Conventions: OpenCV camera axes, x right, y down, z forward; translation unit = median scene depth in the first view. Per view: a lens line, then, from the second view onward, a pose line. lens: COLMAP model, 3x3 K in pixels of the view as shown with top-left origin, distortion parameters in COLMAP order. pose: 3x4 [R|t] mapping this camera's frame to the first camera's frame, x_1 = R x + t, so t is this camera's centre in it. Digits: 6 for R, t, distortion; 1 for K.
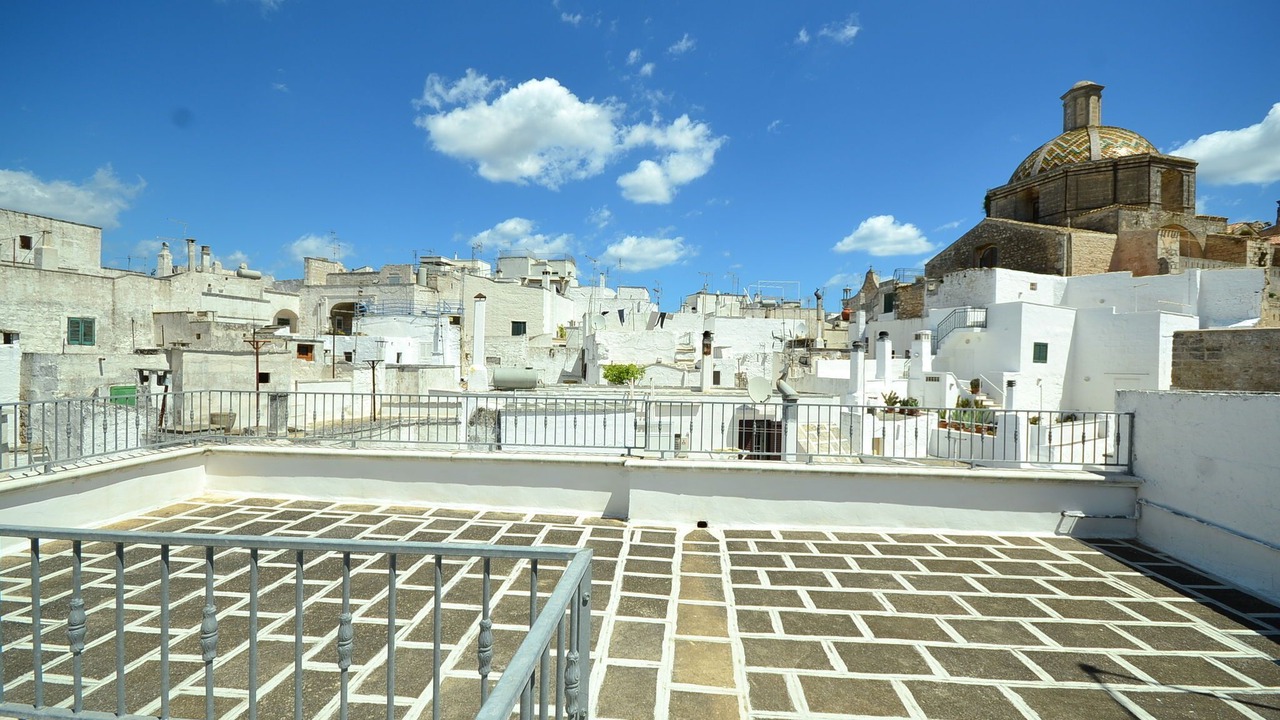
lens RADIAL K [[576.9, 0, 635.4], [0, 576.9, 366.0], [0, 0, 1]] dist [-0.001852, -0.000262]
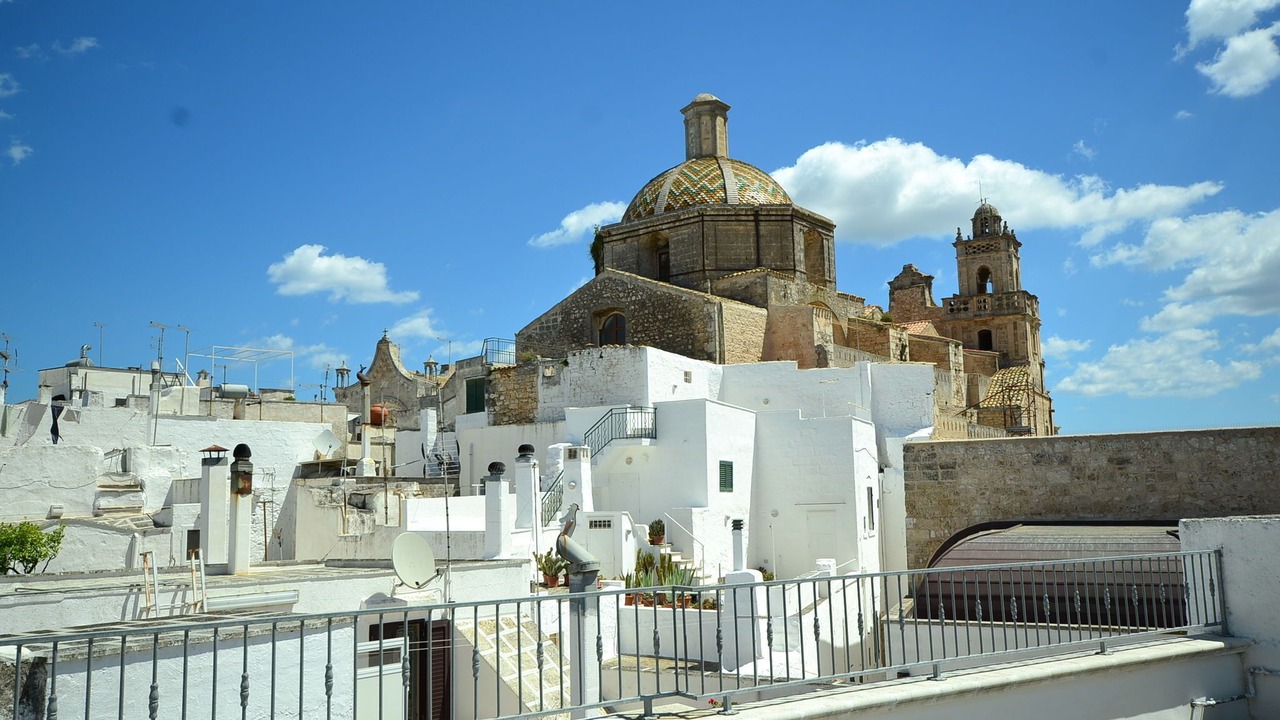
lens RADIAL K [[1075.4, 0, 628.9], [0, 1075.4, 357.9], [0, 0, 1]] dist [0.007832, 0.030136]
pose [[0.787999, 0.047238, 0.613862, -0.118709], [0.040661, 0.990883, -0.128446, -0.003022], [-0.614333, 0.126175, 0.778894, 0.069691]]
